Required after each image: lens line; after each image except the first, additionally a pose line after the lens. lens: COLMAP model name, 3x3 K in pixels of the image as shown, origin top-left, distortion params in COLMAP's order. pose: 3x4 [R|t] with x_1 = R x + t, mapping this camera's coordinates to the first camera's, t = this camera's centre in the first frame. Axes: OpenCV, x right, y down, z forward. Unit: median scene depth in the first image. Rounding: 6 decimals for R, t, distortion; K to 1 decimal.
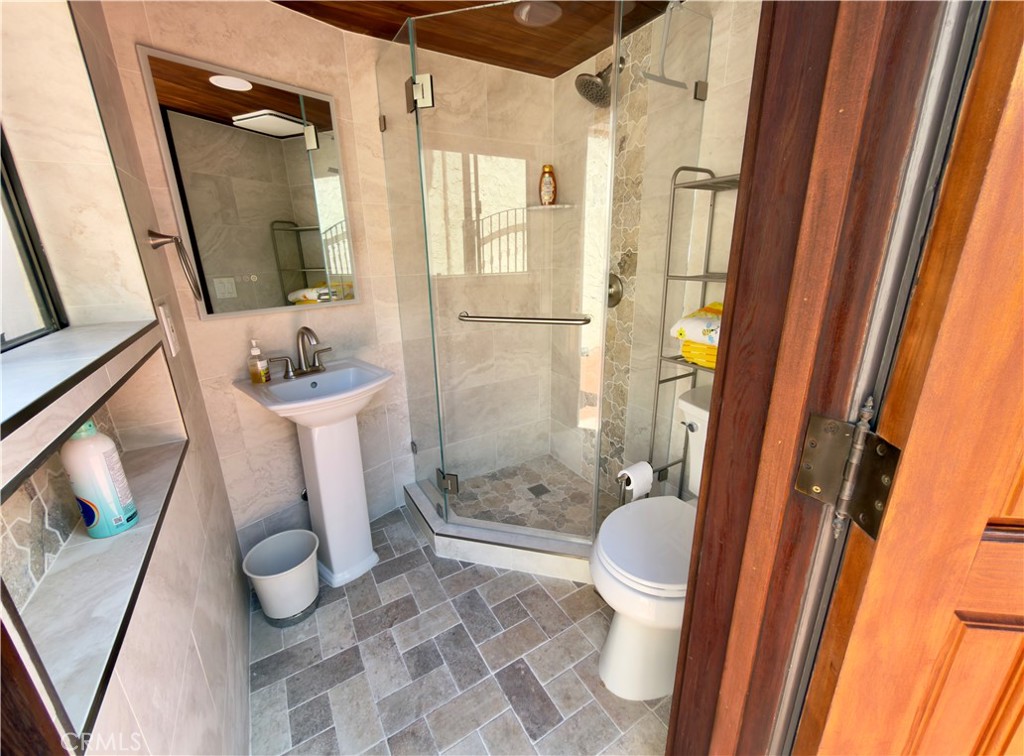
lens RADIAL K [[412.5, 0, 512.5], [0, 412.5, 375.0], [0, 0, 1]] dist [0.002148, 0.000180]
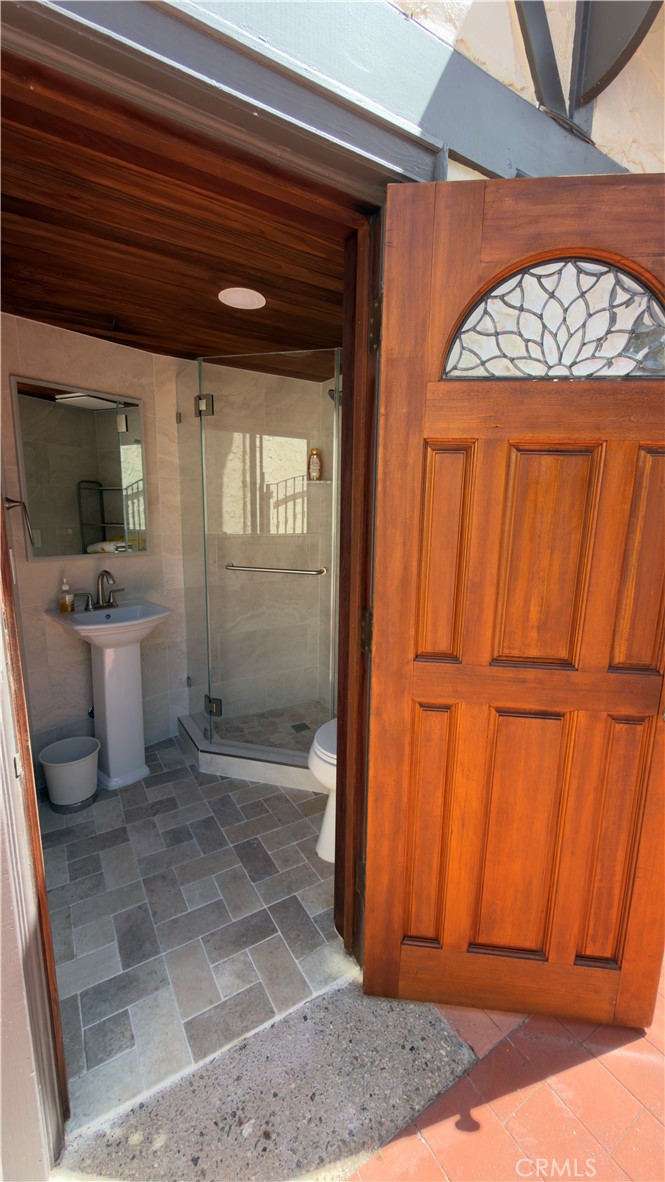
lens RADIAL K [[468.2, 0, 330.0], [0, 468.2, 594.0], [0, 0, 1]] dist [0.002041, -0.000806]
pose [[0.999393, 0.034638, 0.003765, 0.164013], [-0.033982, 0.992869, -0.114263, 0.084913], [-0.007696, 0.114065, 0.993443, -0.377328]]
